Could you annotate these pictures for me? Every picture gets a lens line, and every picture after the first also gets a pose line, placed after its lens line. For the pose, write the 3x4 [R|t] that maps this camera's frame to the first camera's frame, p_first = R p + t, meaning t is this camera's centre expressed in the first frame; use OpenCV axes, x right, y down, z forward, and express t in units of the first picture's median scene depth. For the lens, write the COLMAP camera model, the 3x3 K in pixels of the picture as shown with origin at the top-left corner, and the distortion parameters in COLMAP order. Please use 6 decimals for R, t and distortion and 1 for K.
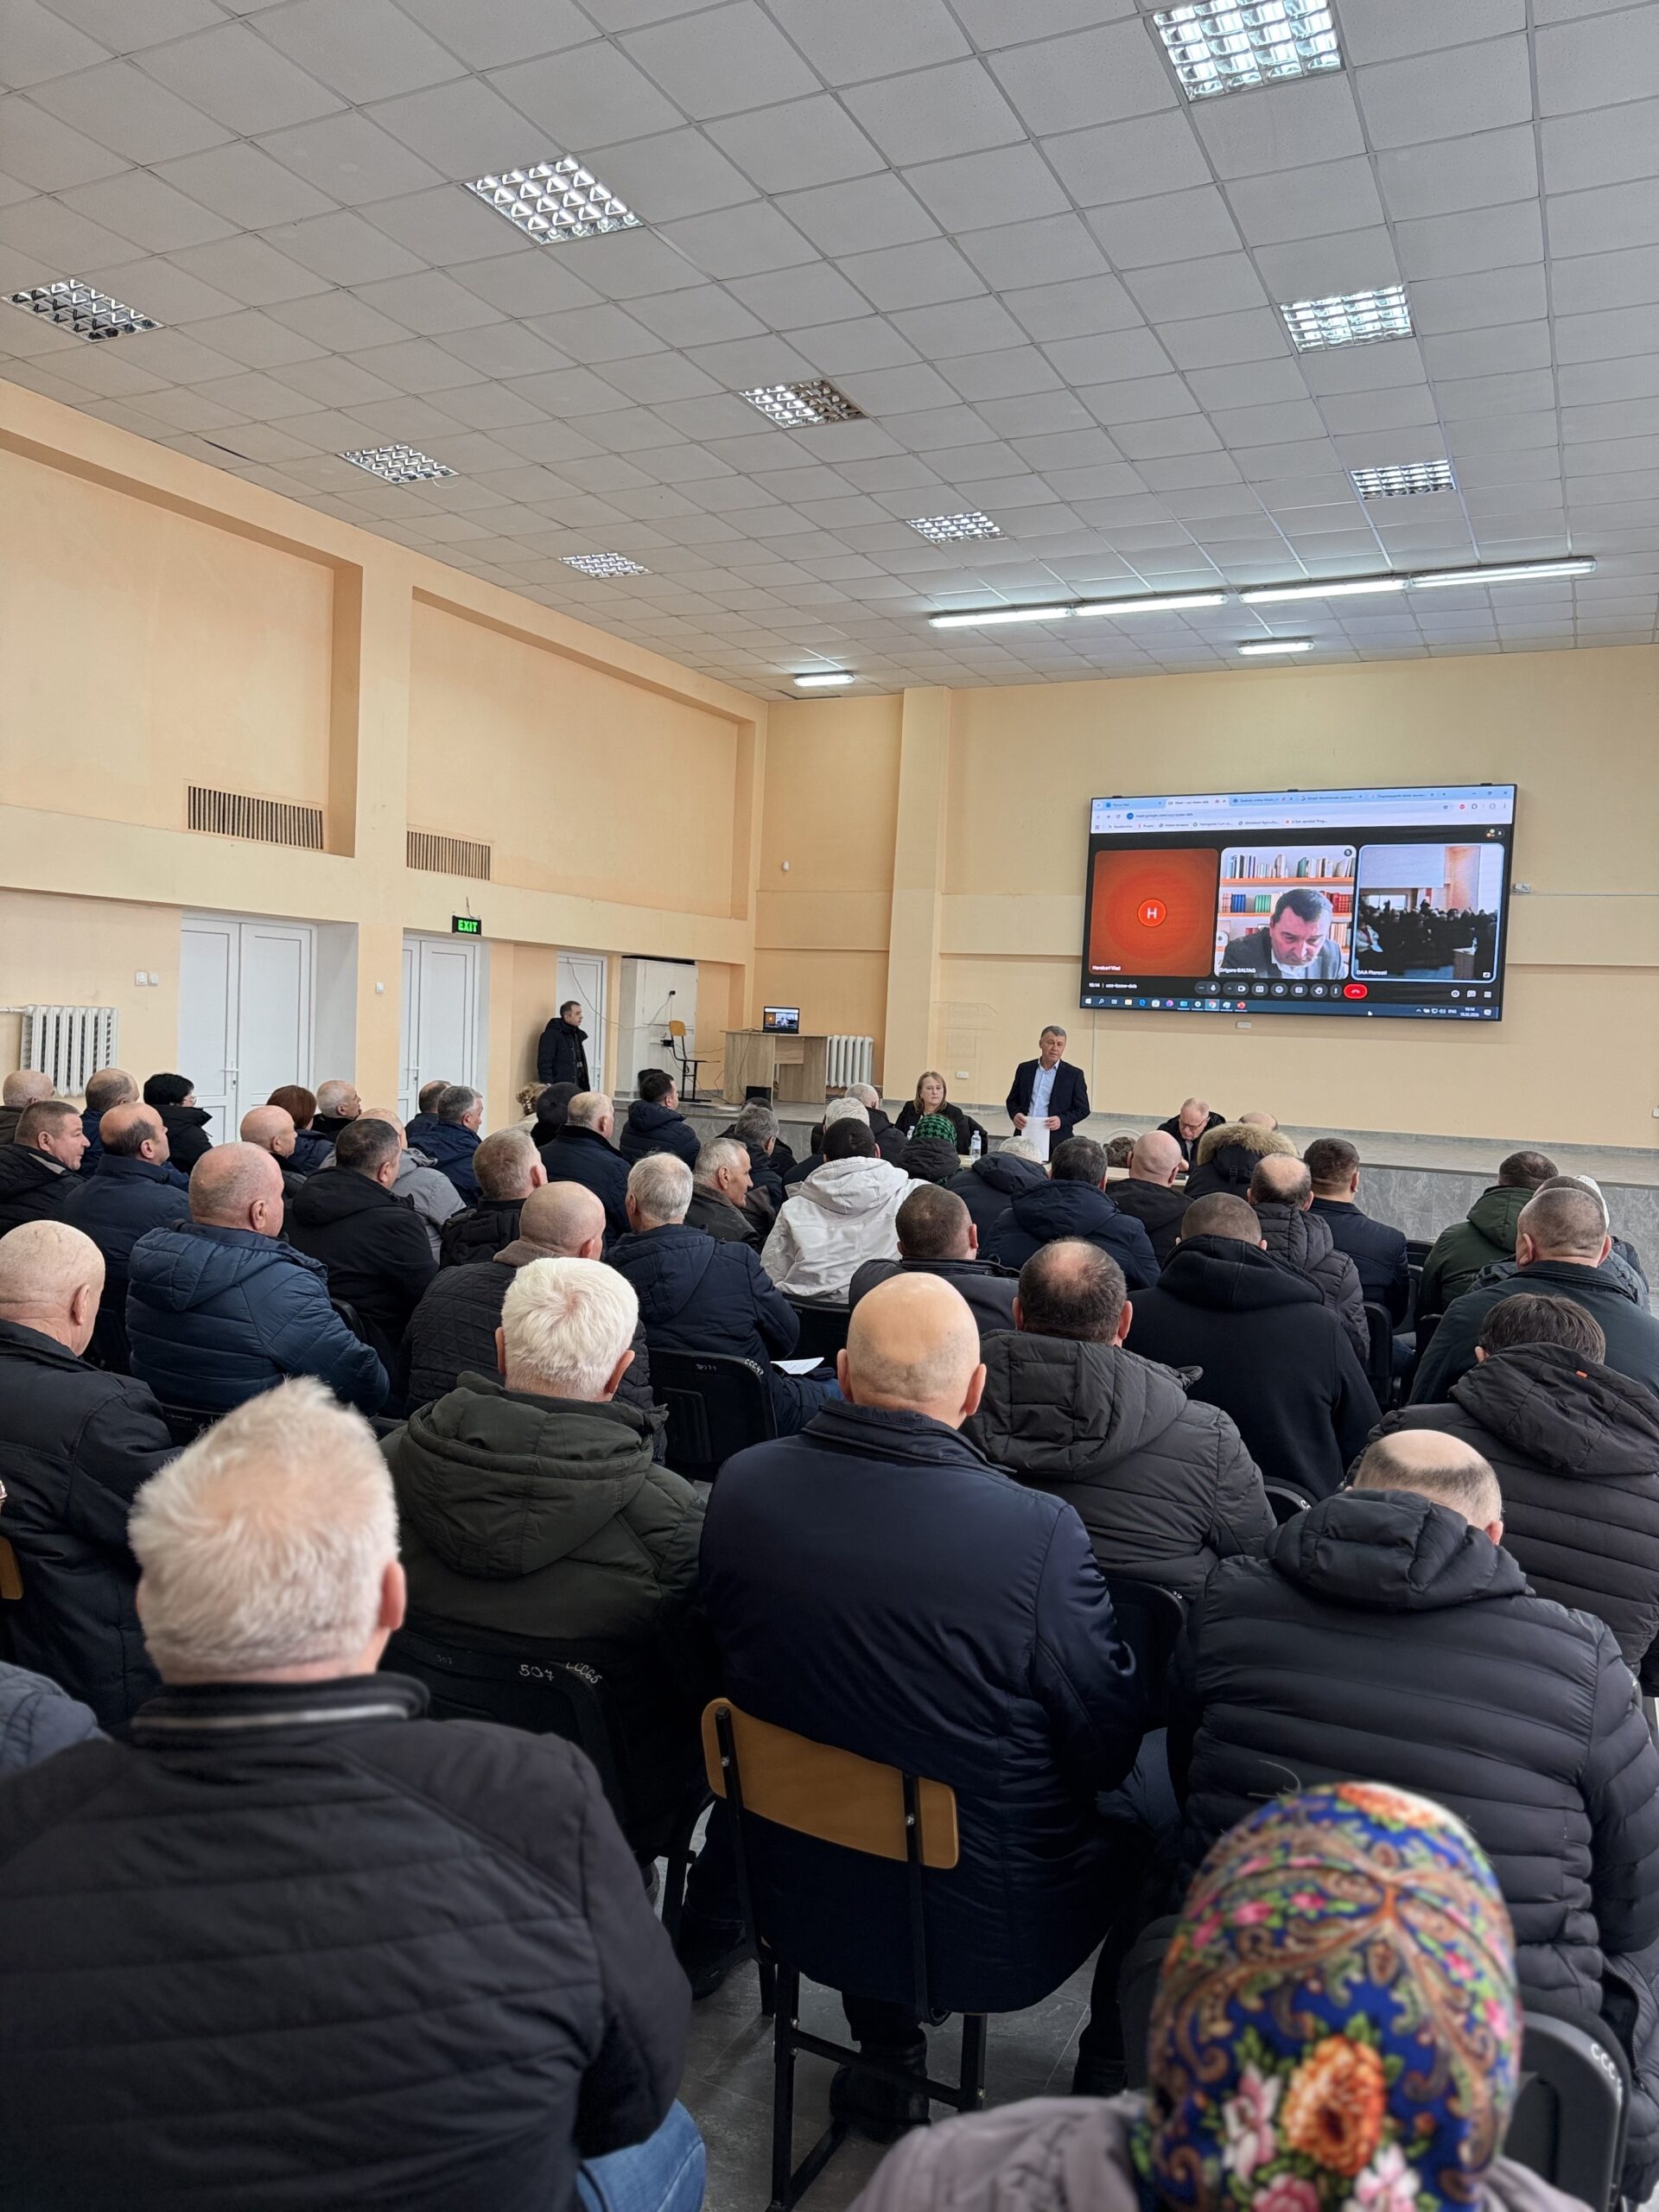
lens RADIAL K [[1539.1, 0, 829.5], [0, 1539.1, 1106.0], [0, 0, 1]] dist [0.022214, -0.007747]
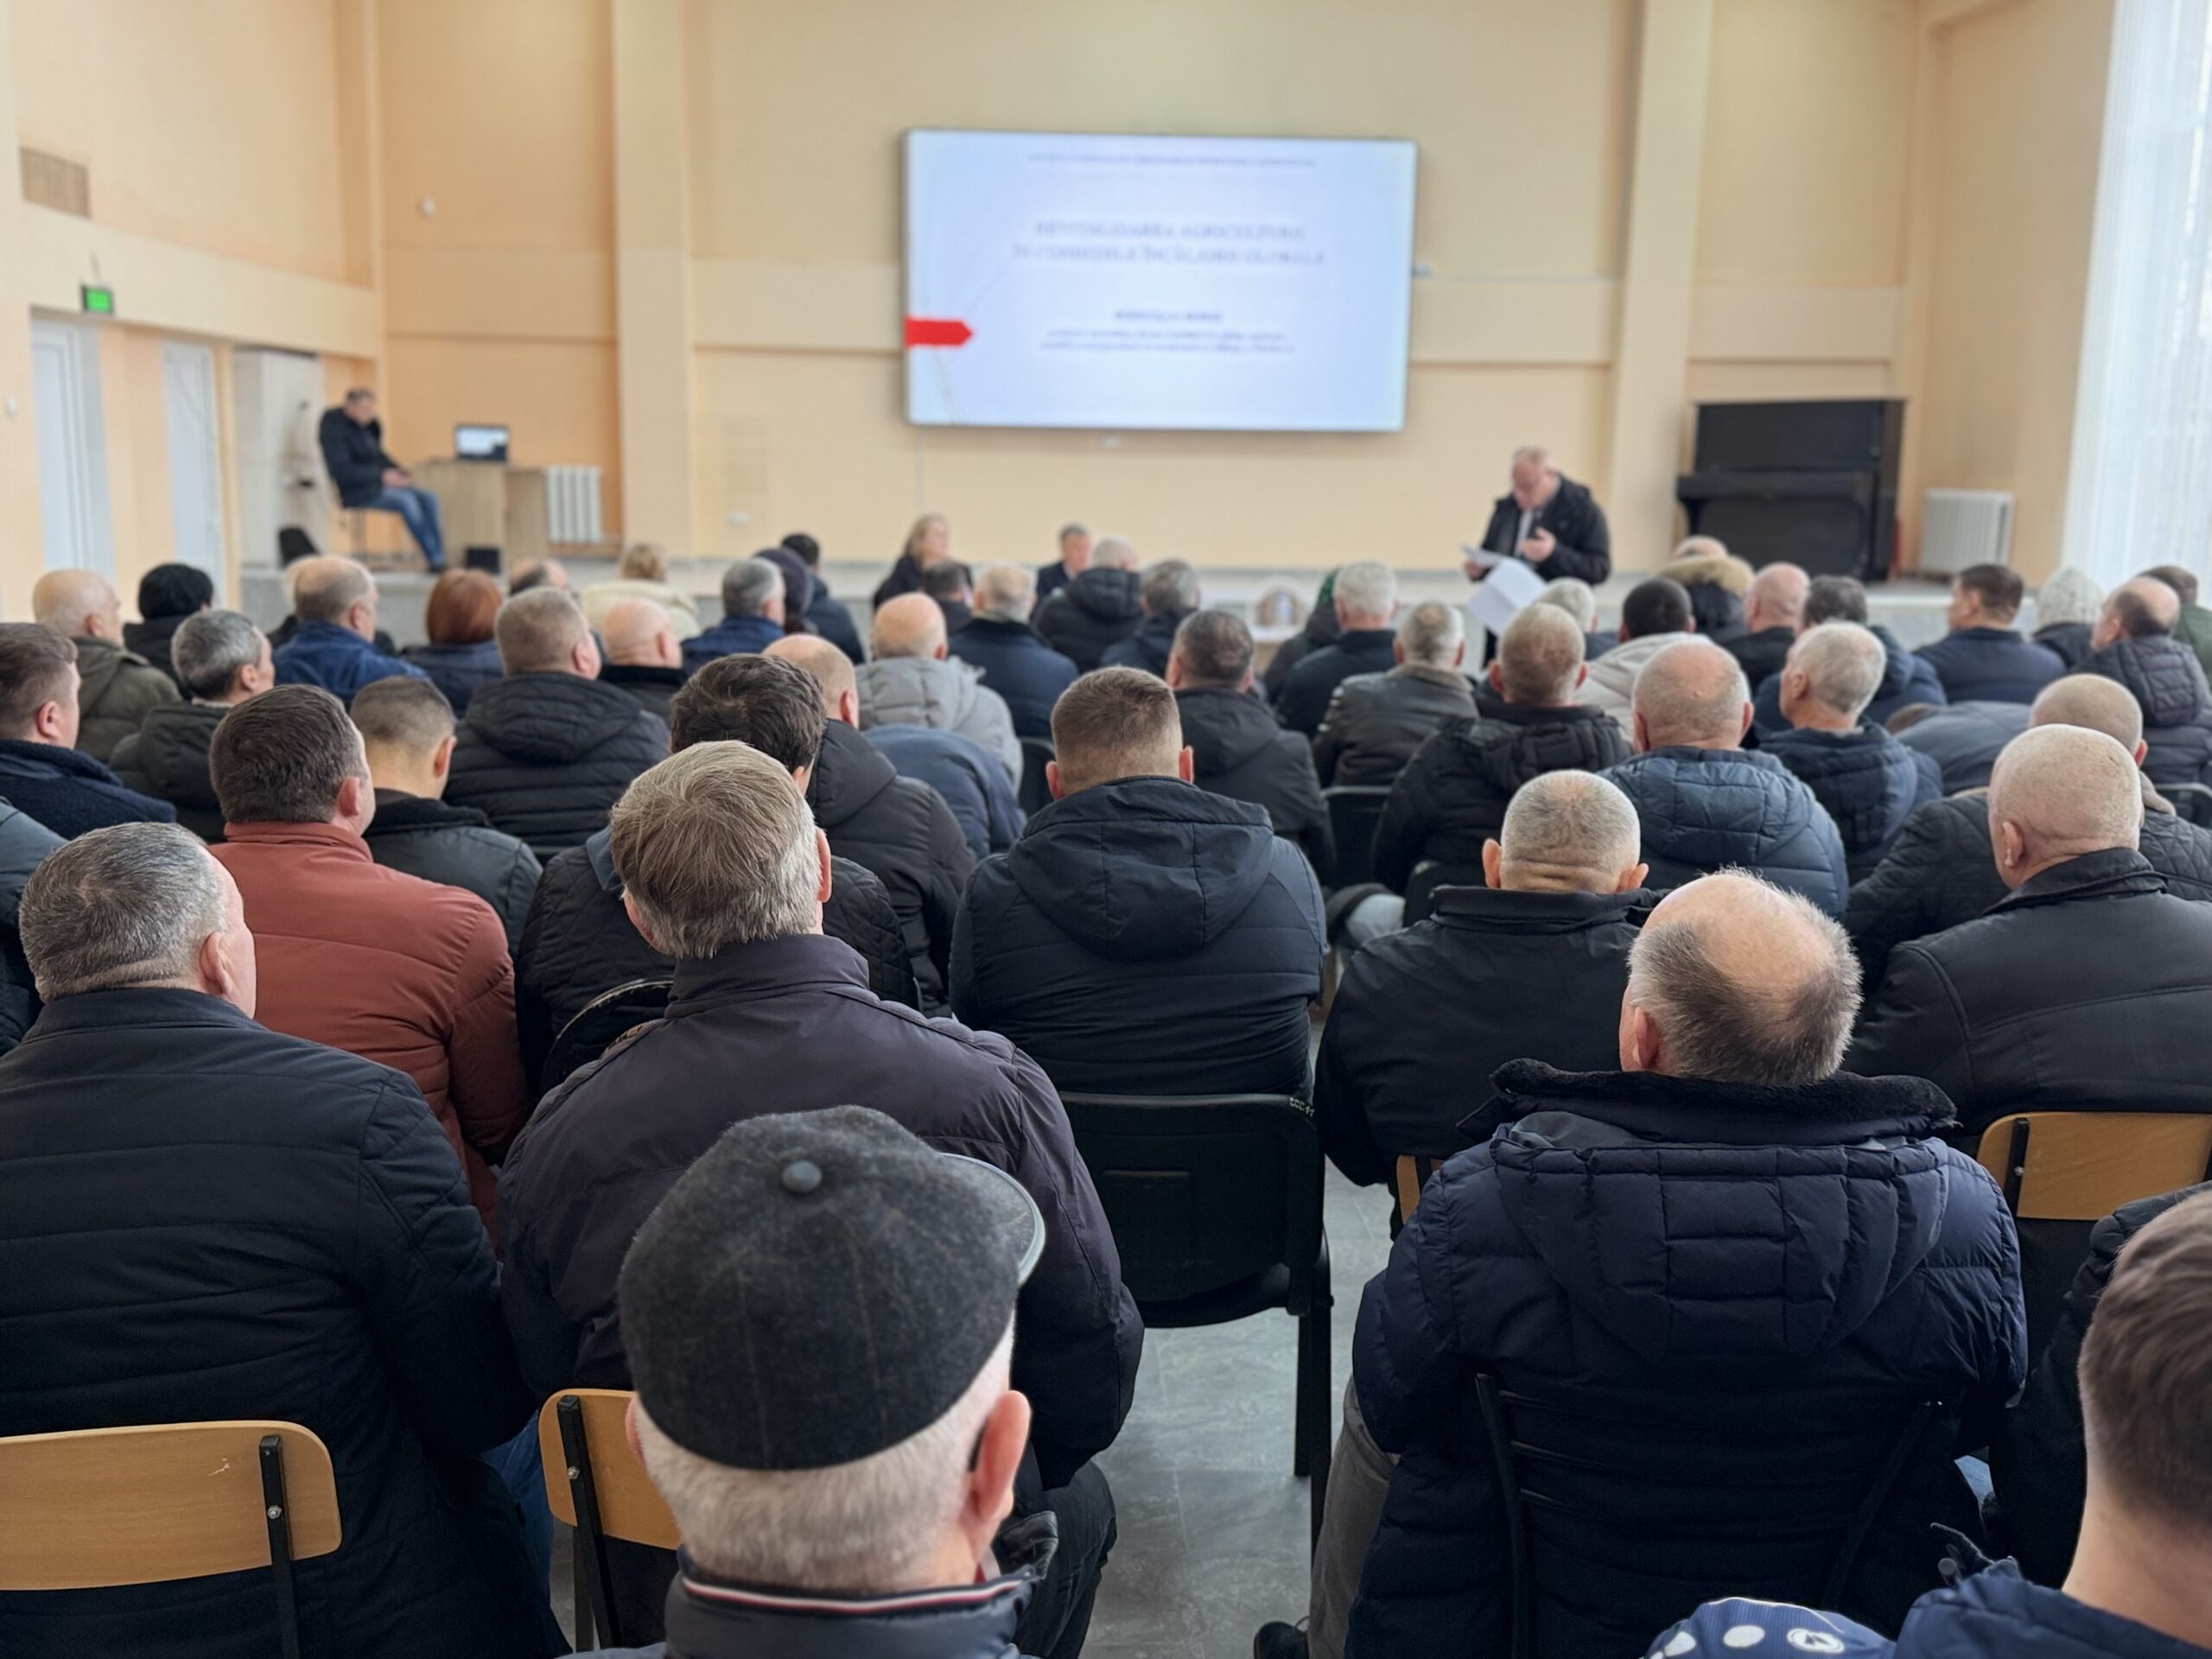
lens RADIAL K [[1941.6, 0, 1106.0], [0, 1941.6, 829.5], [0, 0, 1]] dist [0.153134, -0.274235]
pose [[0.871670, -0.118436, 0.475568, -0.298961], [0.046907, 0.986067, 0.159595, -0.018883], [-0.487844, -0.116807, 0.865081, 0.115842]]
